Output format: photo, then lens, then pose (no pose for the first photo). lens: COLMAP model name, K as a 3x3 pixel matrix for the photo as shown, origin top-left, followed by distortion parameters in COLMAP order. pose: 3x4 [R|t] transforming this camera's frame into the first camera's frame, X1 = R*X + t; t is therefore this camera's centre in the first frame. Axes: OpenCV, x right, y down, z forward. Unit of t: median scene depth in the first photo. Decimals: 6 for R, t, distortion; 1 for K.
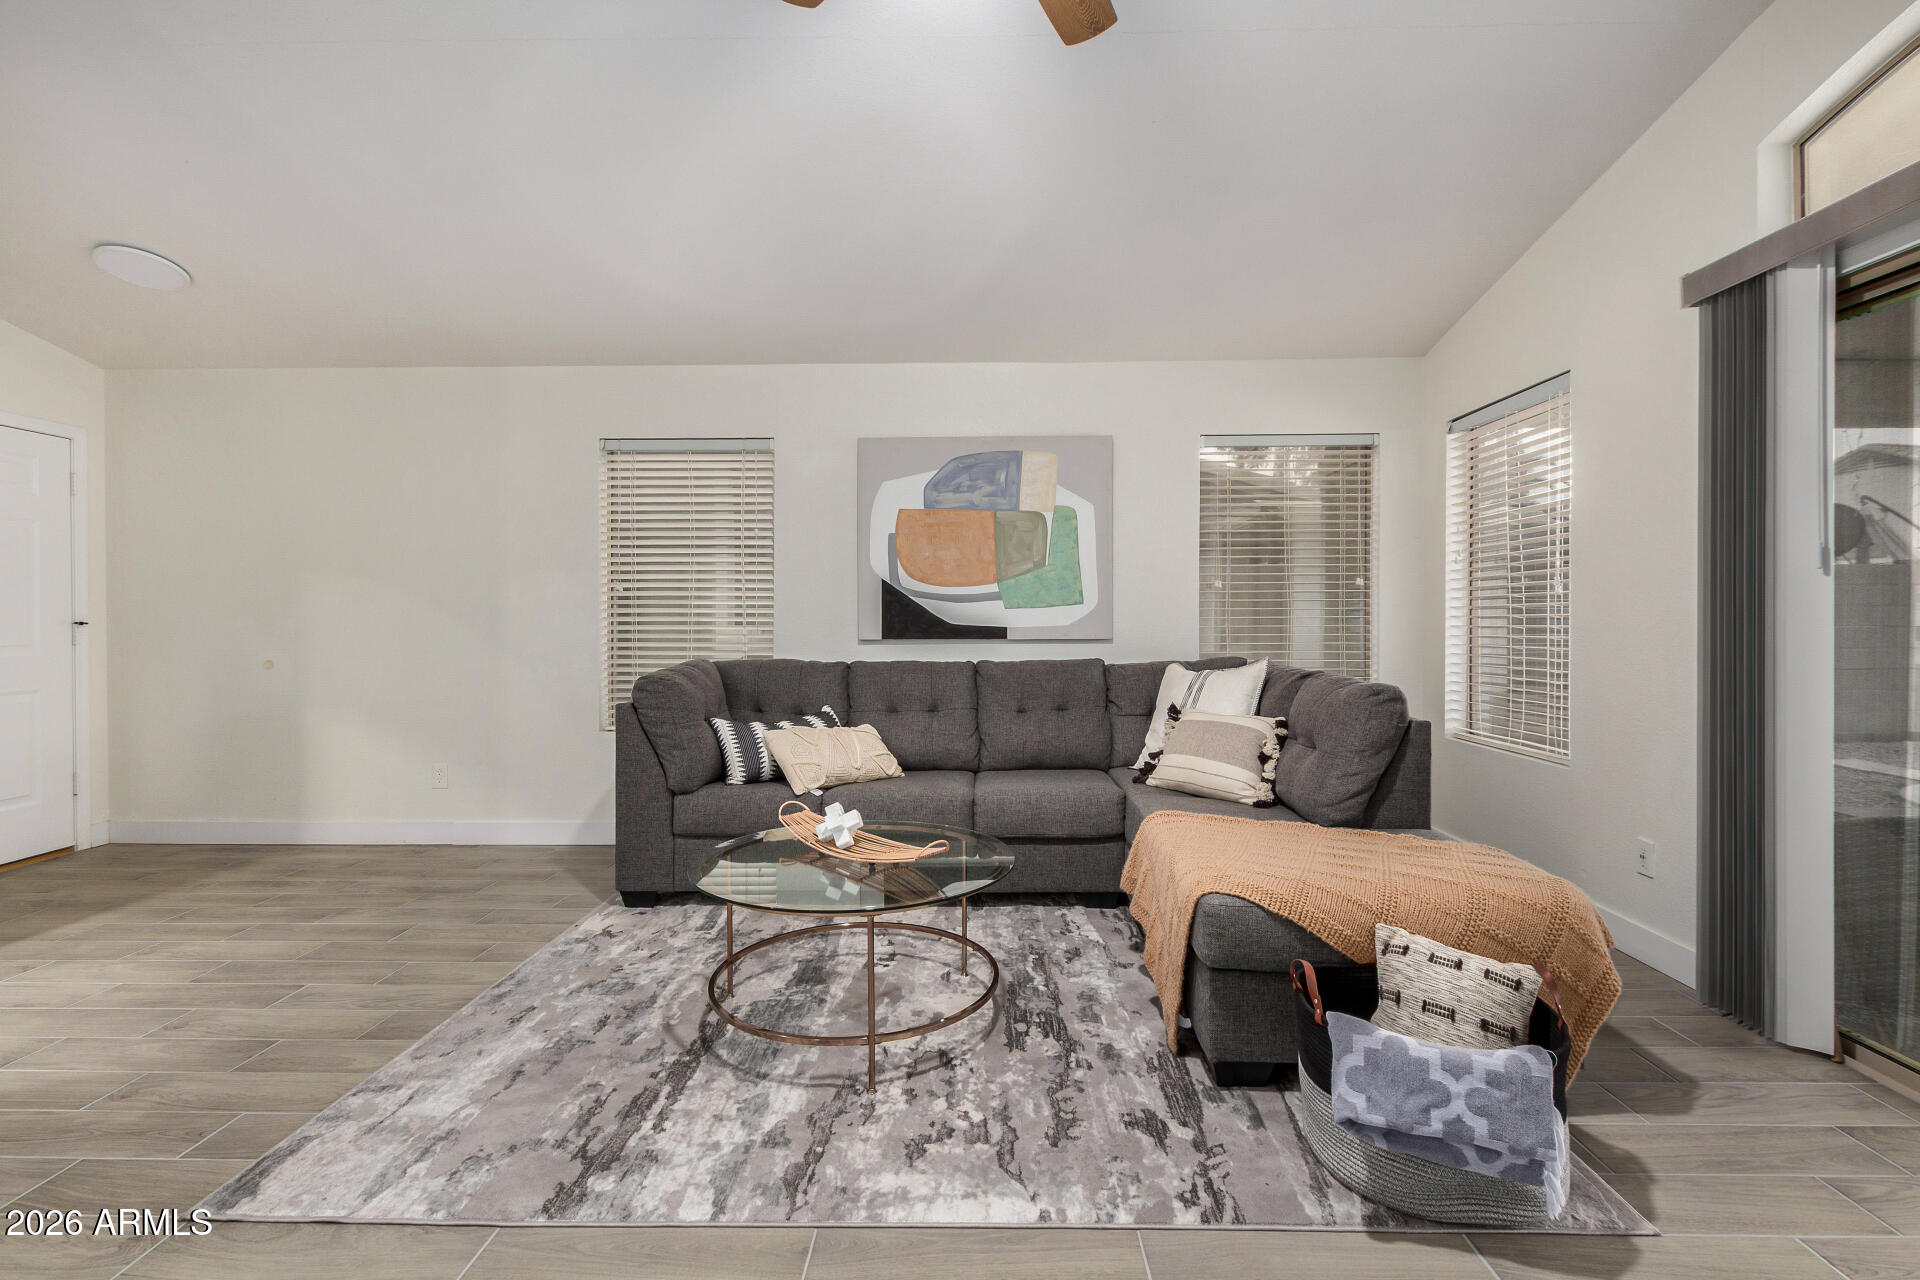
lens RADIAL K [[887.1, 0, 959.3], [0, 887.1, 633.6], [0, 0, 1]] dist [0.003408, -0.000309]
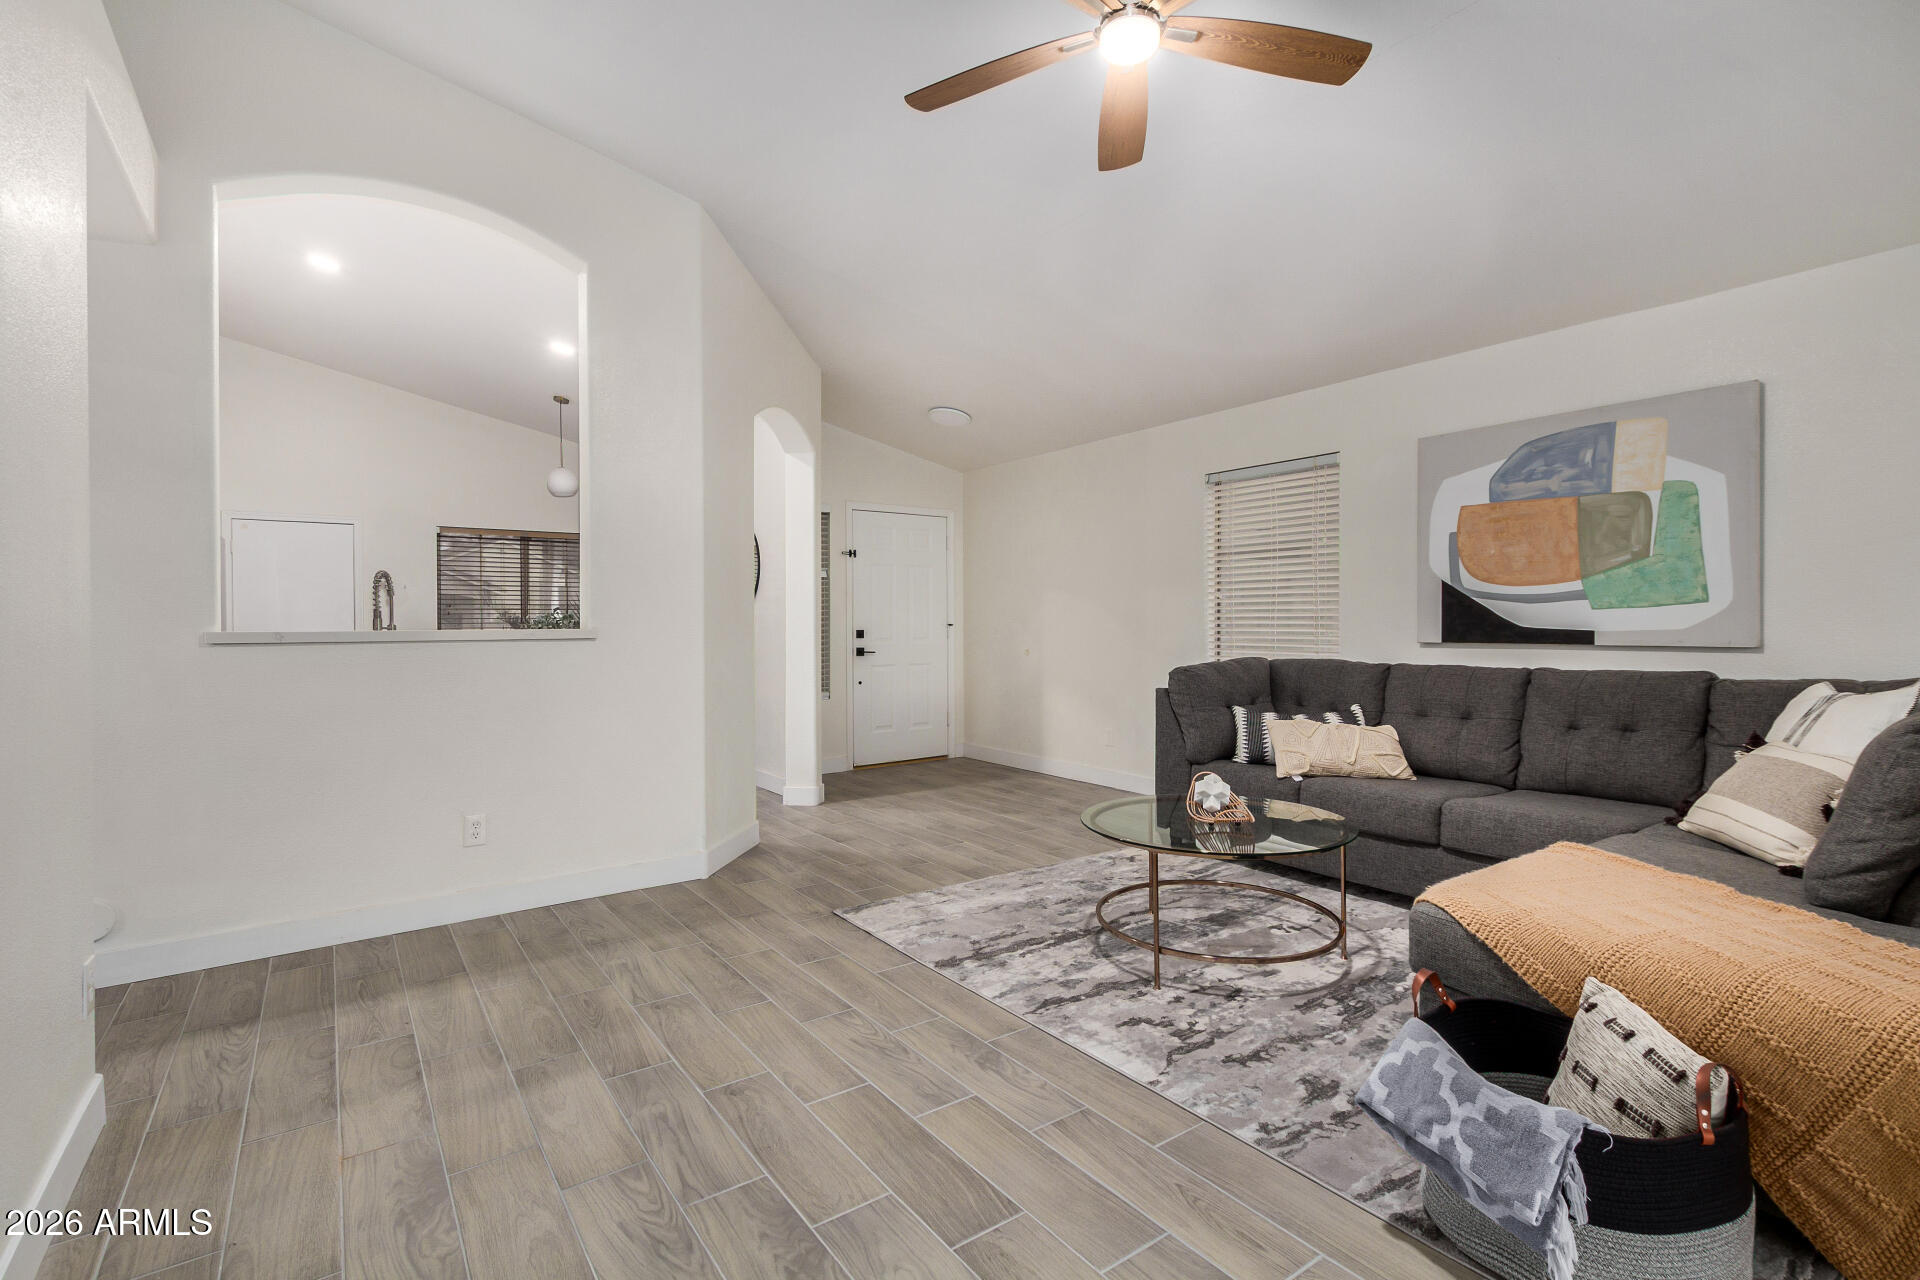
lens RADIAL K [[878.4, 0, 948.0], [0, 878.4, 633.0], [0, 0, 1]] dist [0.002747, -0.000054]
pose [[0.596662, 0.009278, -0.802439, 0.461388], [-0.010963, 0.999934, 0.003410, -0.001672], [0.802418, 0.006763, 0.596724, -0.006832]]
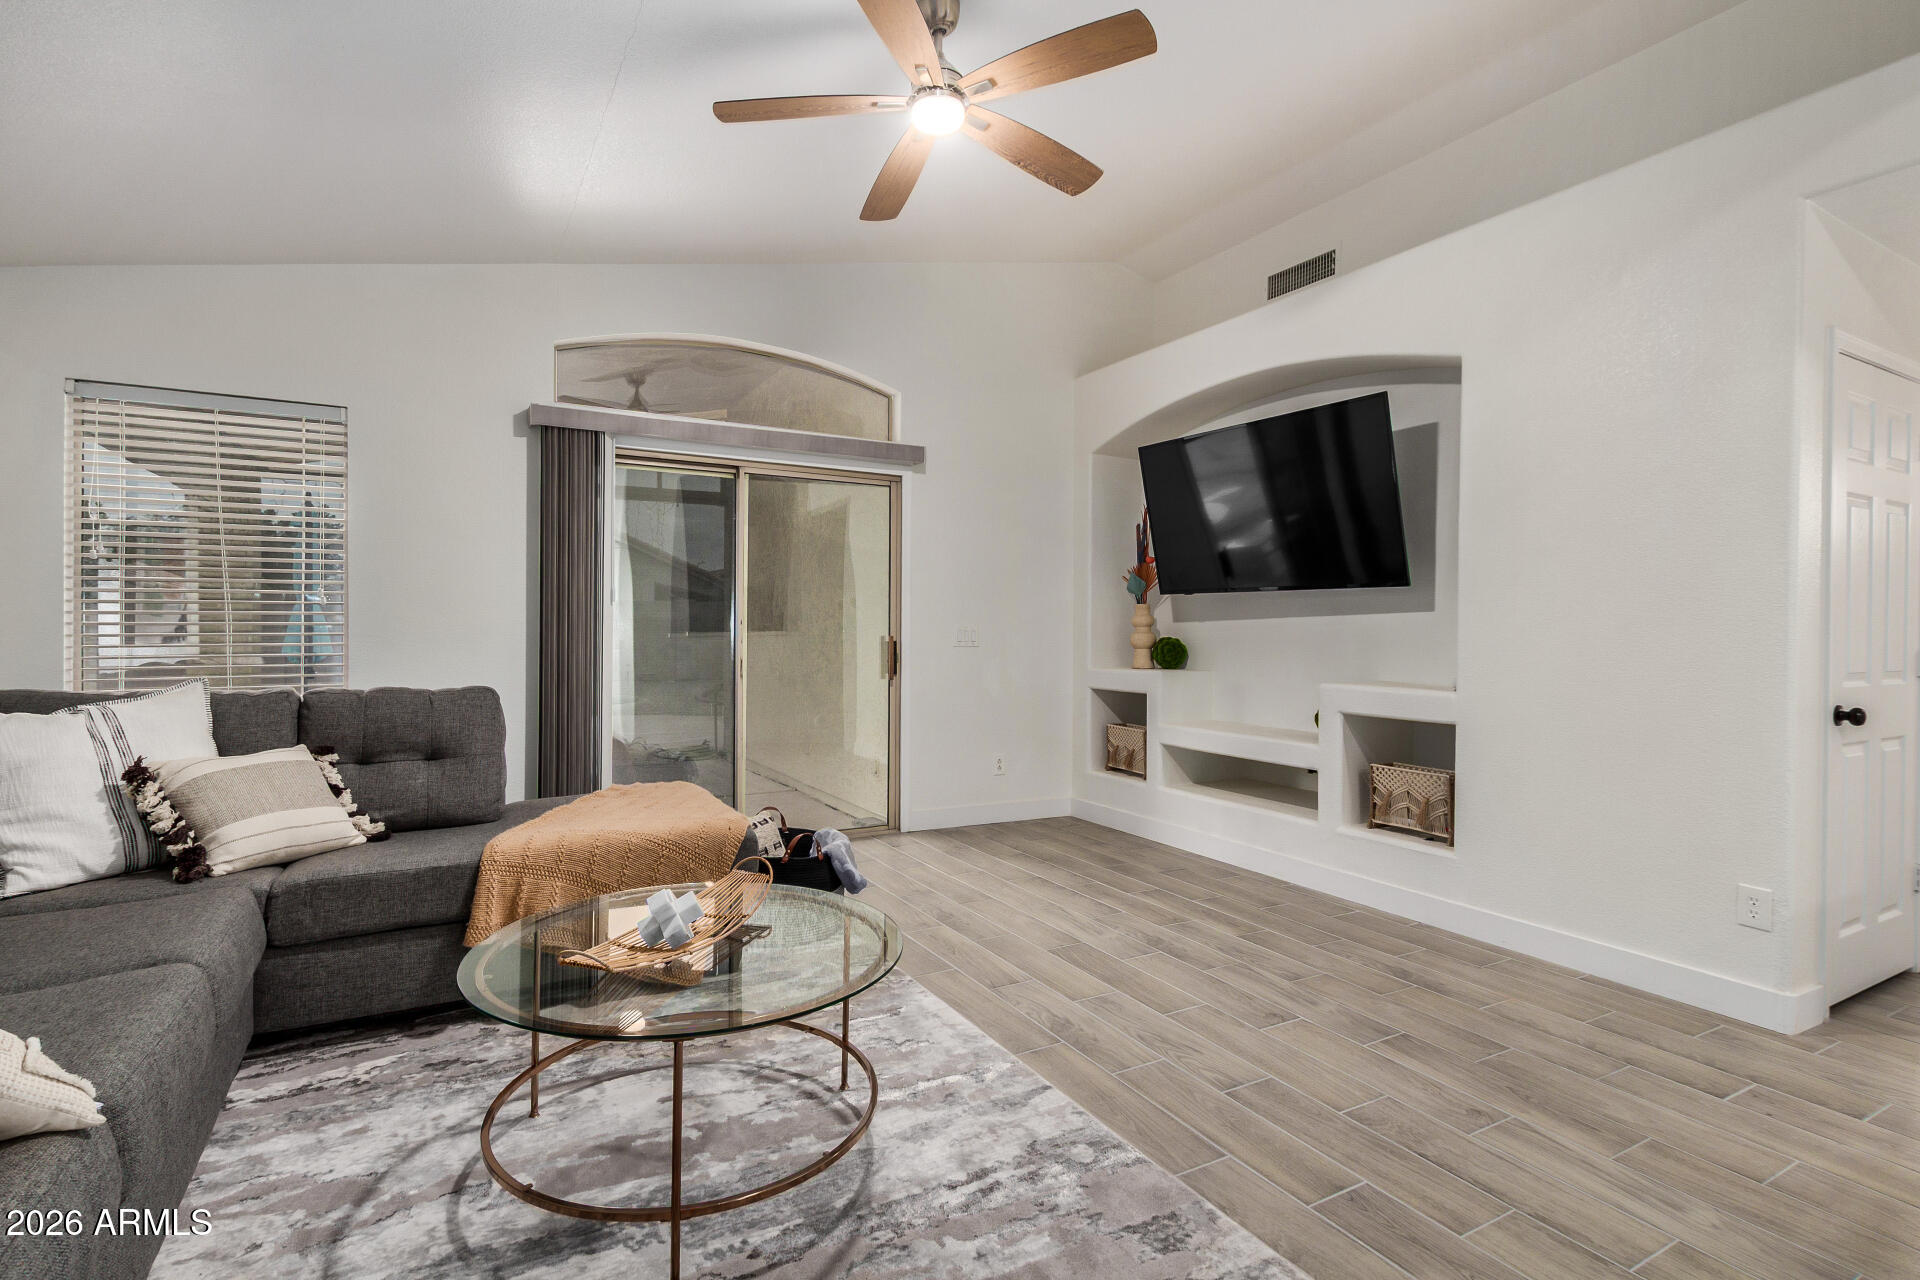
lens RADIAL K [[887.1, 0, 959.3], [0, 887.1, 633.6], [0, 0, 1]] dist [0.003408, -0.000309]
pose [[-0.522641, -0.009256, 0.852502, -0.648636], [0.009540, 0.999815, 0.016703, -0.015407], [-0.852499, 0.016862, -0.522456, 0.882218]]
